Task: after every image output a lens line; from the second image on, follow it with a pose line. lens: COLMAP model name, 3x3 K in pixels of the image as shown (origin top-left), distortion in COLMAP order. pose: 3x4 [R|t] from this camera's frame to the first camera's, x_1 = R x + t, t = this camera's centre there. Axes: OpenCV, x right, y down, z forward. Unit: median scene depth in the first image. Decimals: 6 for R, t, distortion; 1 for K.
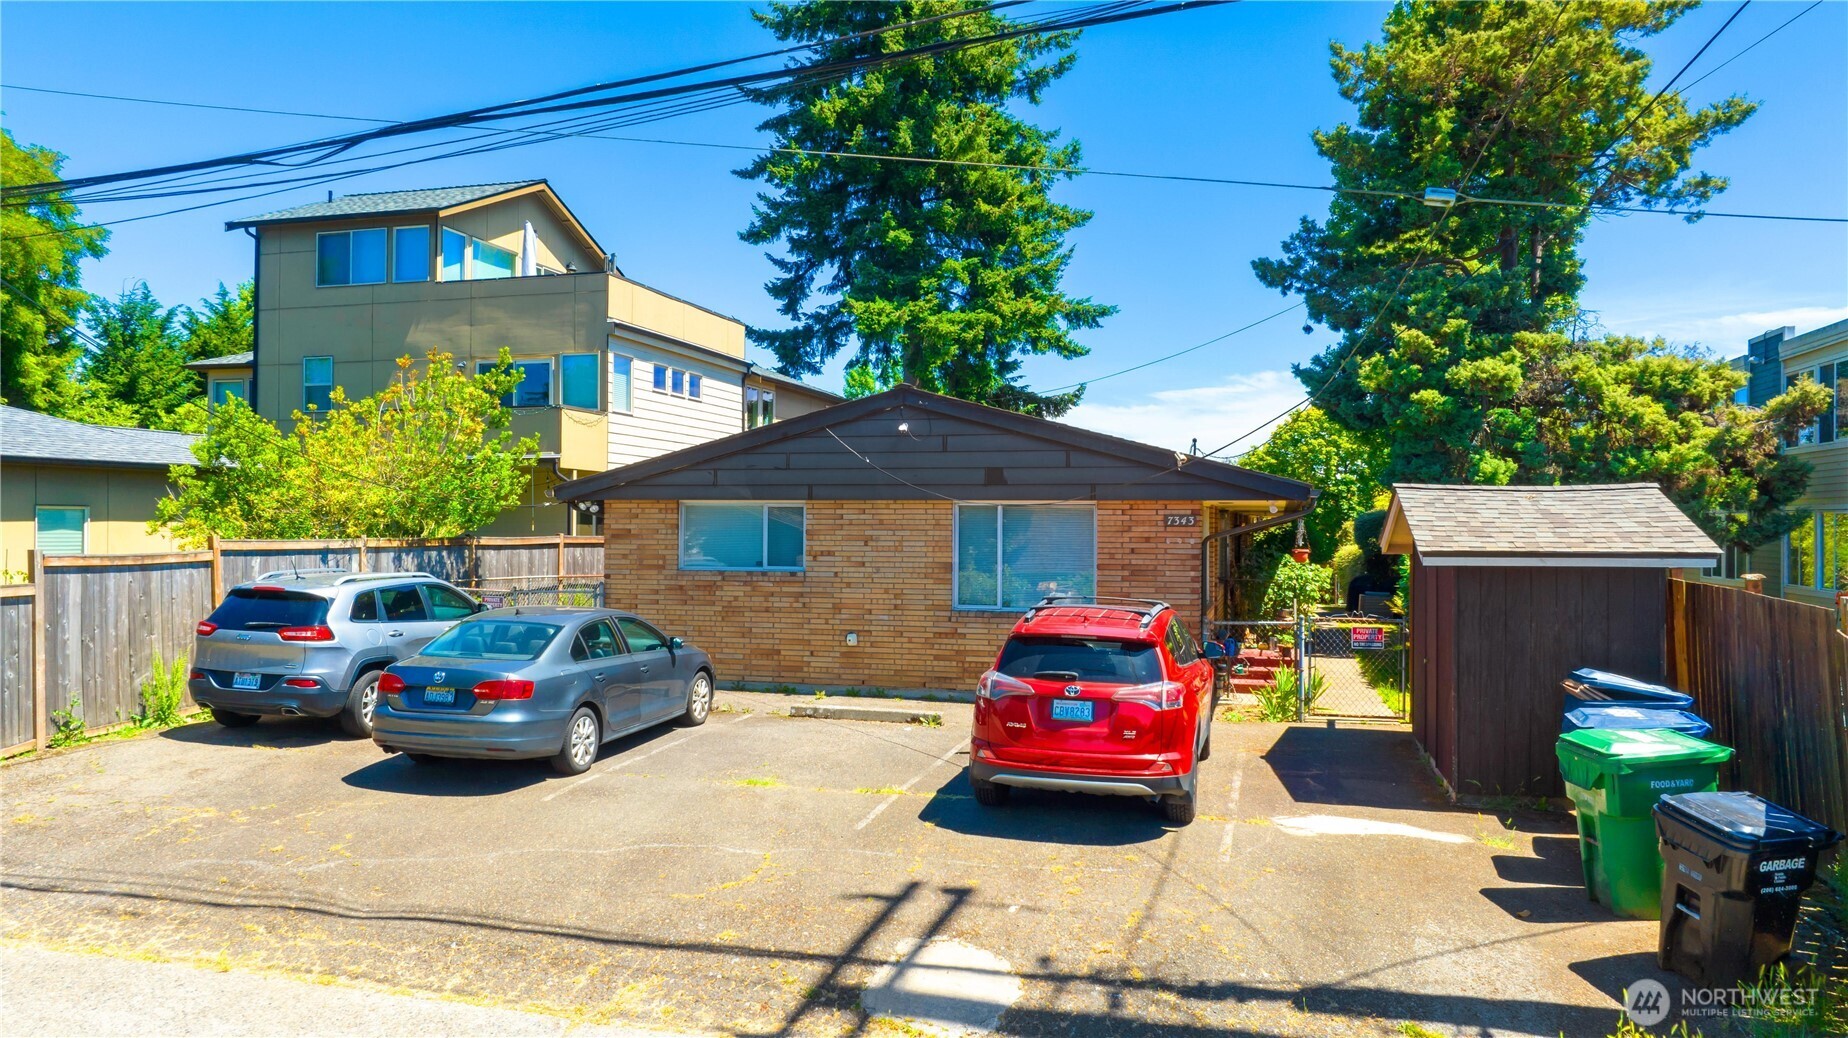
lens RADIAL K [[1297.8, 0, 921.0], [0, 1297.8, 520.6], [0, 0, 1]] dist [-0.027487, 0.011323]
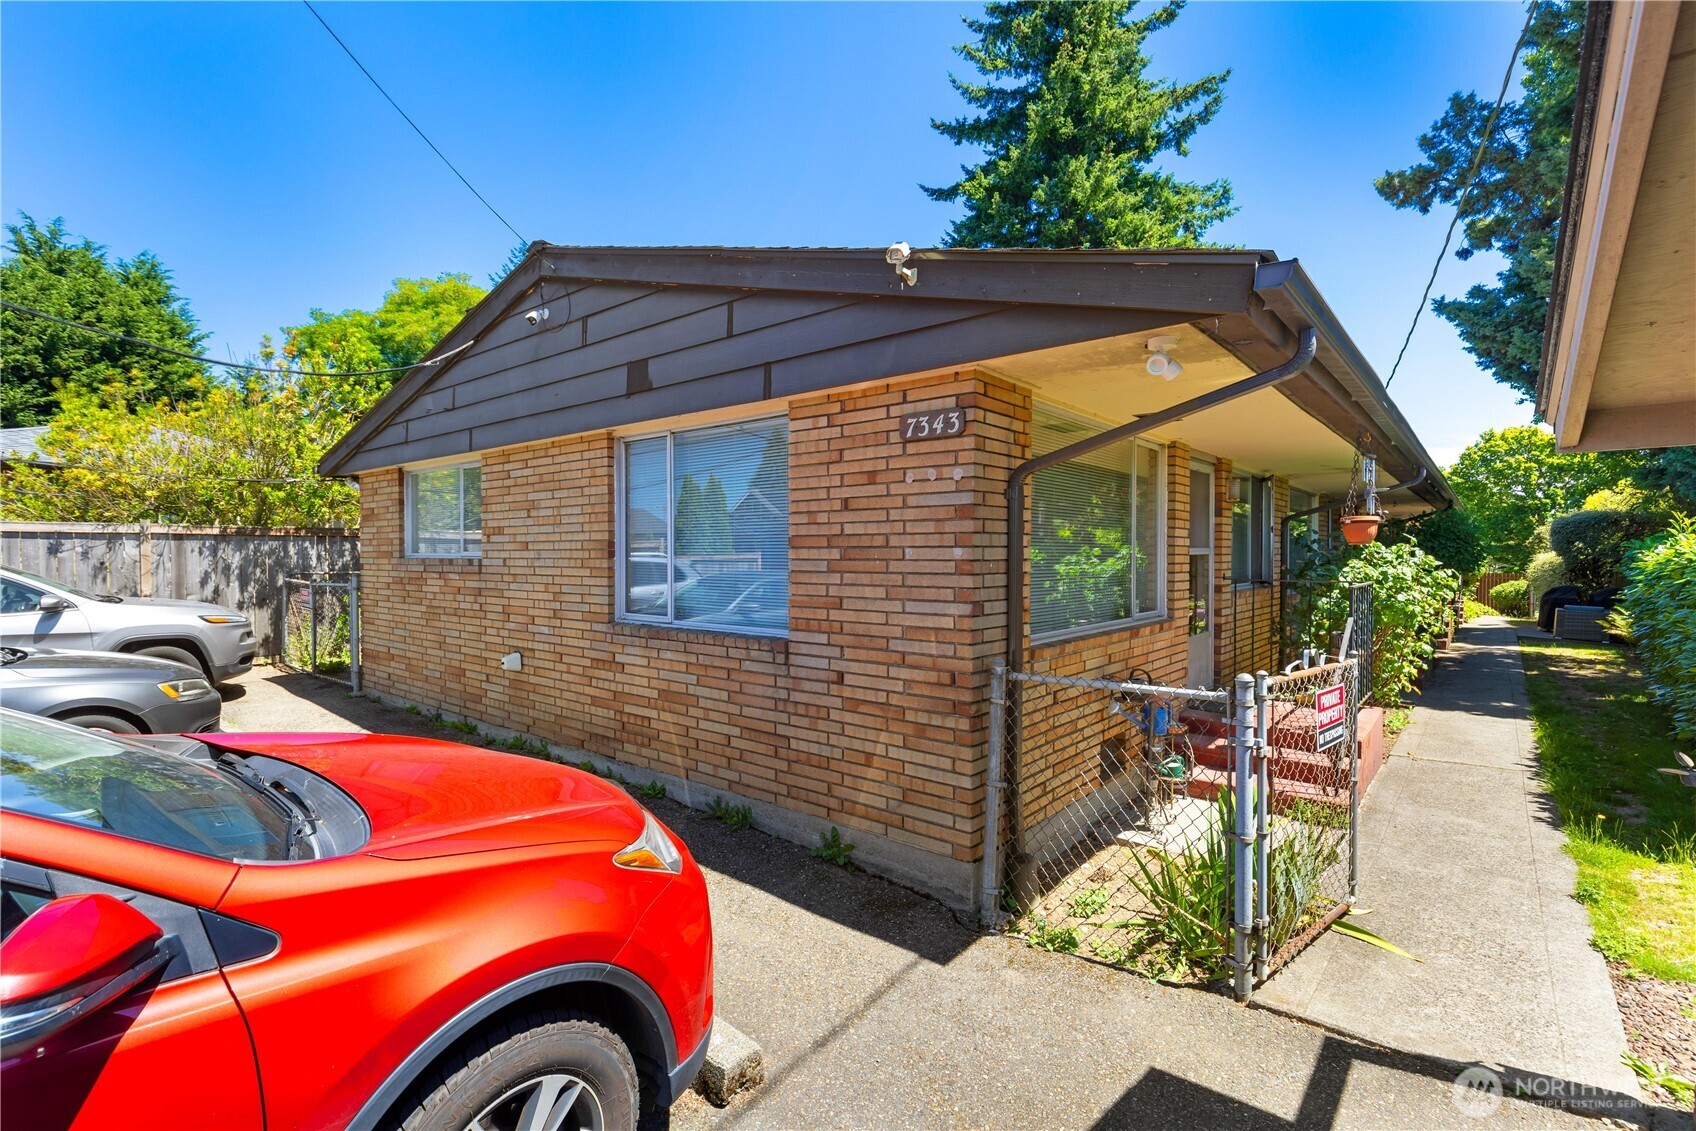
lens RADIAL K [[778.4, 0, 851.2], [0, 778.4, 562.4], [0, 0, 1]] dist [0.004775, 0.000986]
pose [[0.913156, -0.000247, -0.407611, 0.119225], [0.005635, 0.999912, 0.012016, 0.017506], [0.407572, -0.013270, 0.913077, 0.327517]]
